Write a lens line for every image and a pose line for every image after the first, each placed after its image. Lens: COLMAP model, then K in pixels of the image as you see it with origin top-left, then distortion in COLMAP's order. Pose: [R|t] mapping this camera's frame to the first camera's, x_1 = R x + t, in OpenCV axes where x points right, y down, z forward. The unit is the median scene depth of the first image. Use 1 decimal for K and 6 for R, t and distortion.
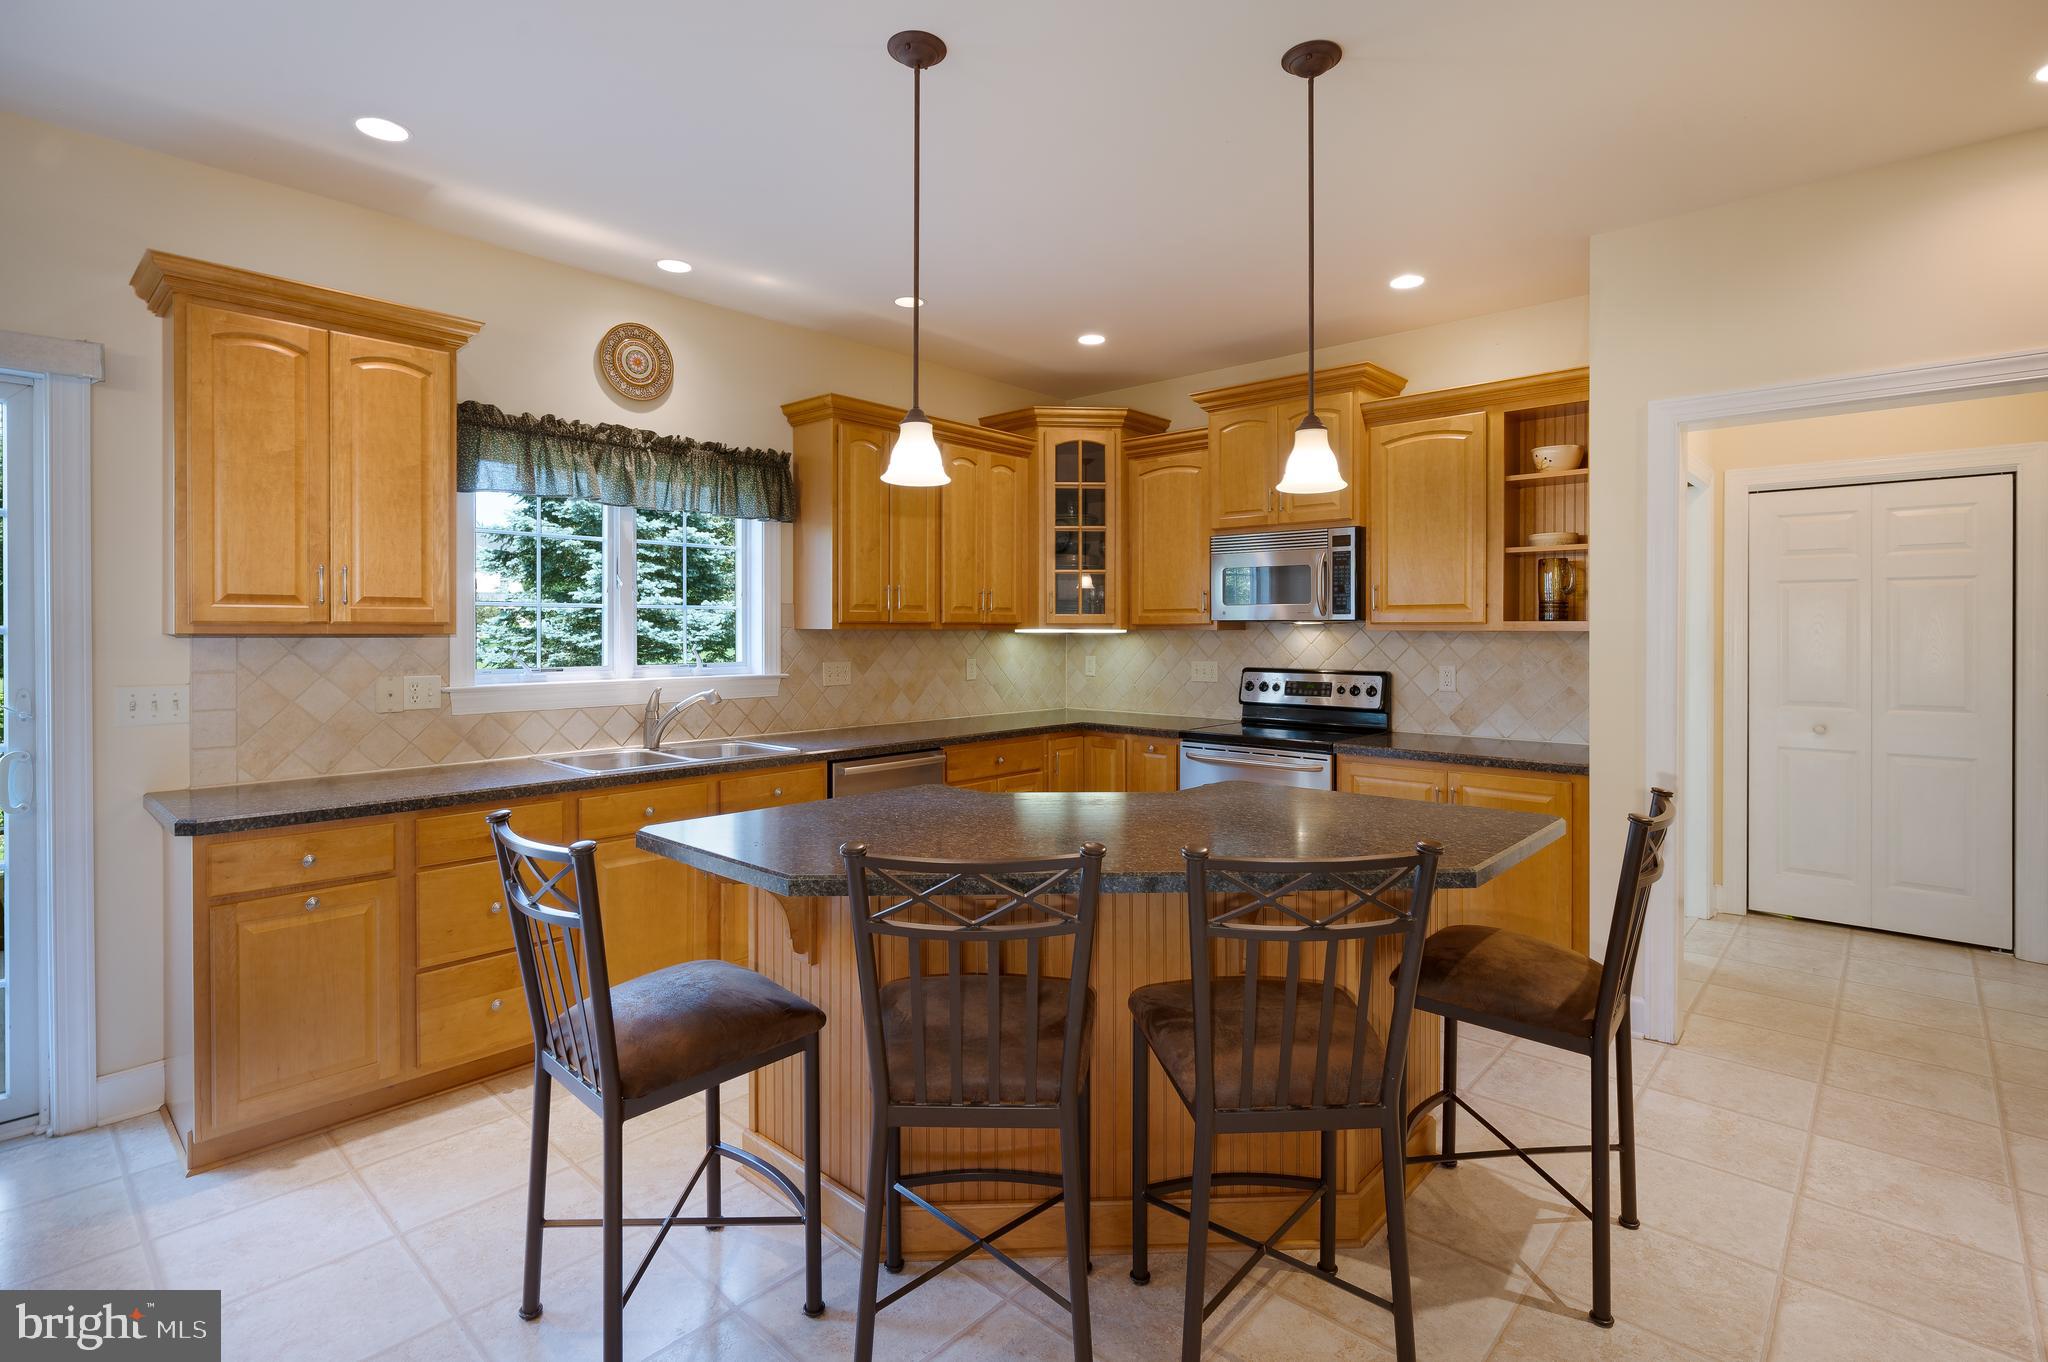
lens RADIAL K [[962.0, 0, 1007.6], [0, 962.0, 637.3], [0, 0, 1]] dist [0.006107, 0.000757]
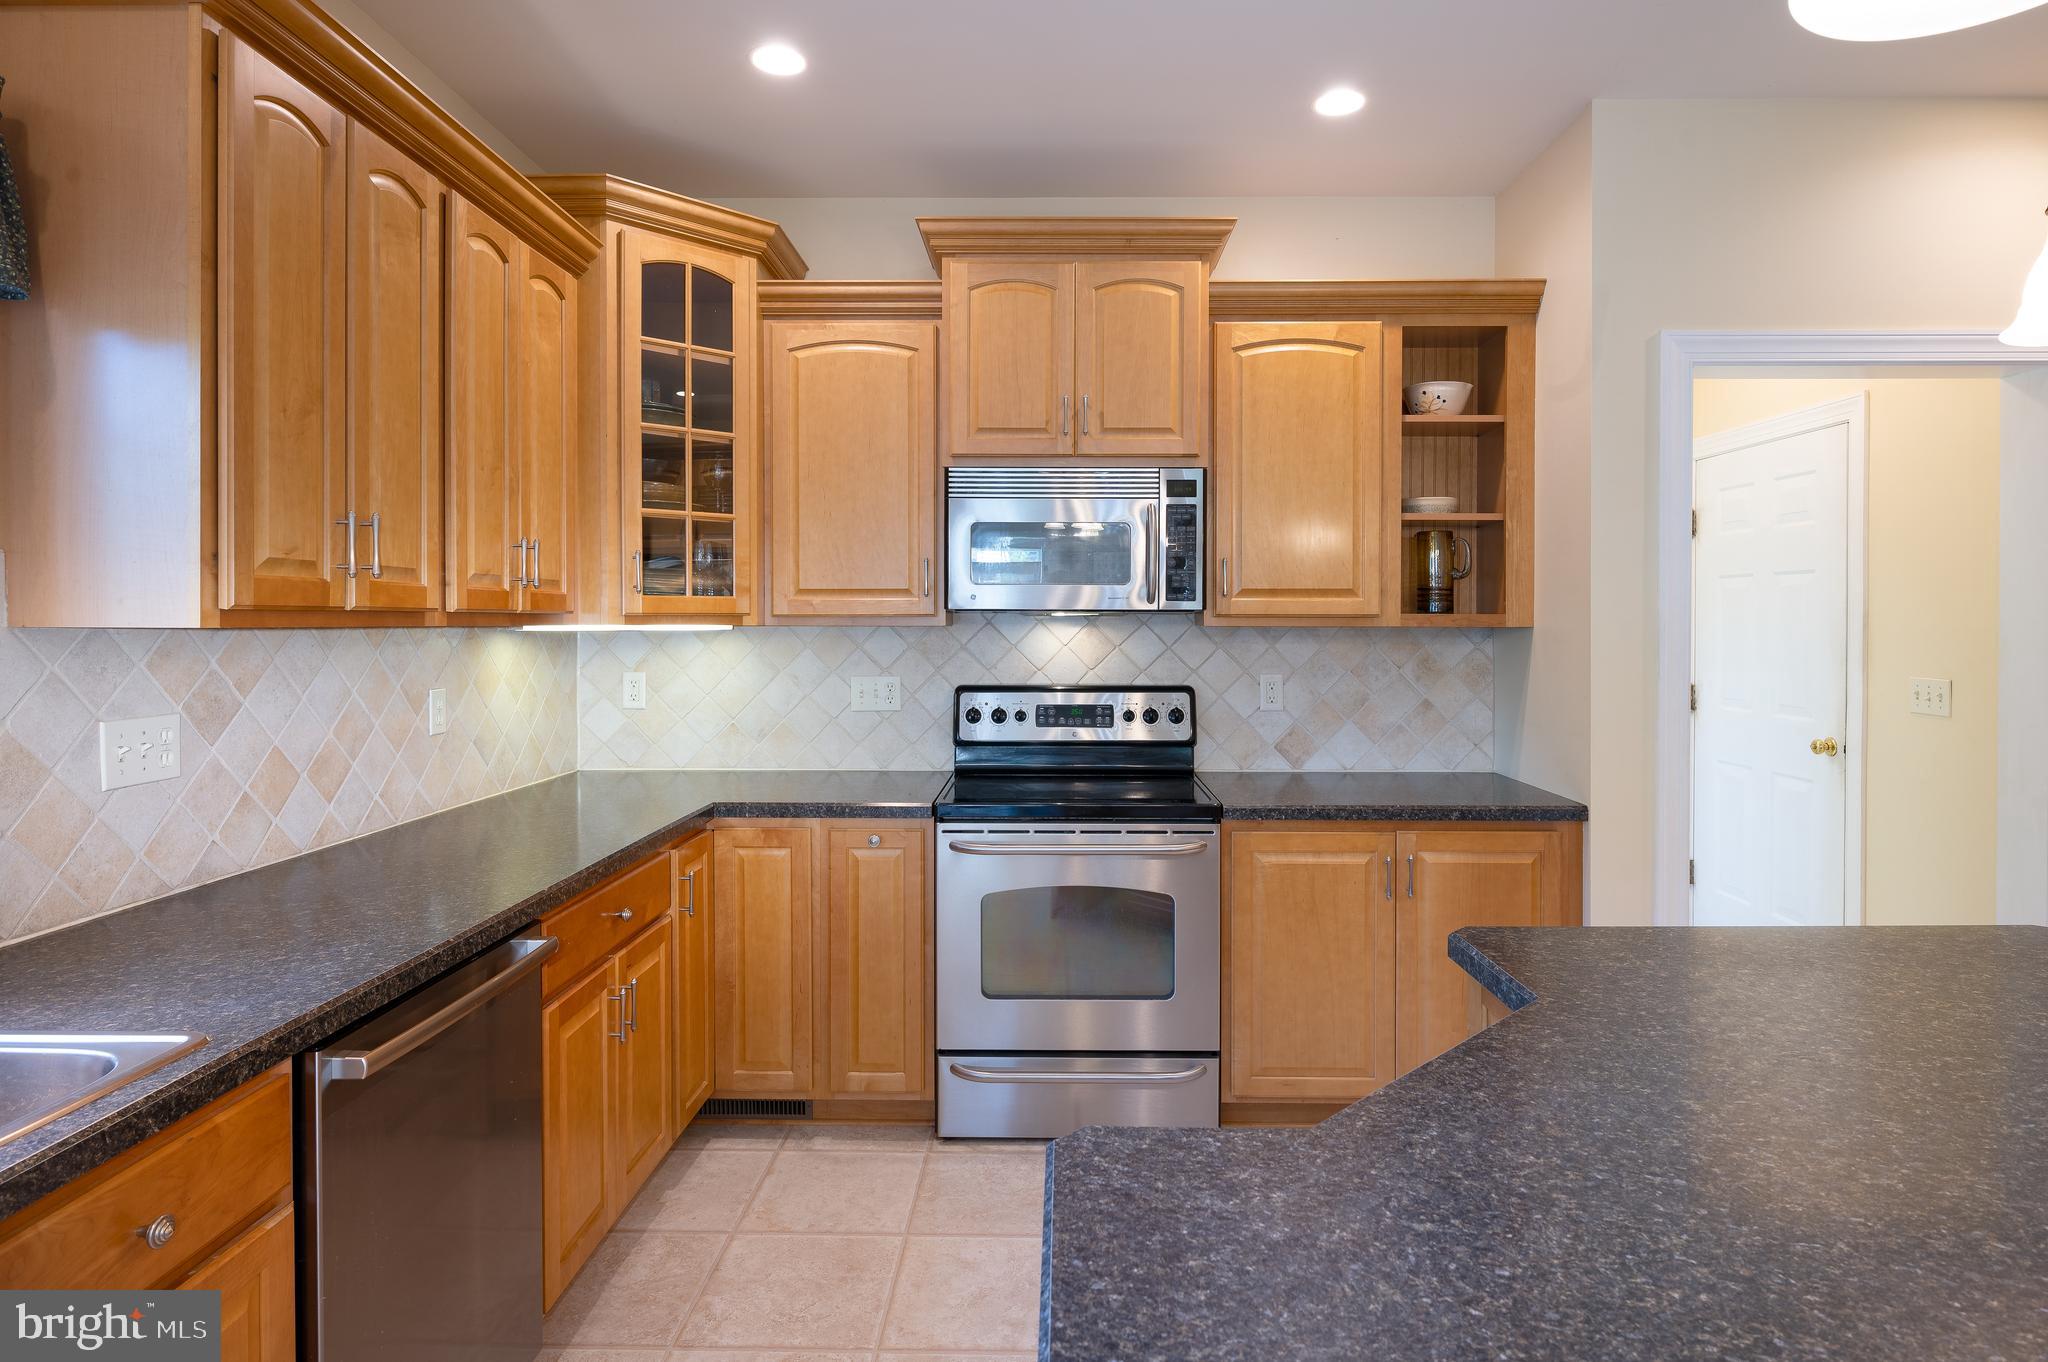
lens RADIAL K [[1114.6, 0, 1045.0], [0, 1114.6, 628.3], [0, 0, 1]] dist [0.005407, 0.001136]
pose [[0.739150, -0.004225, 0.673528, -0.219567], [0.005899, 0.999983, -0.000201, -0.005899], [-0.673515, 0.004122, 0.739162, 0.482784]]
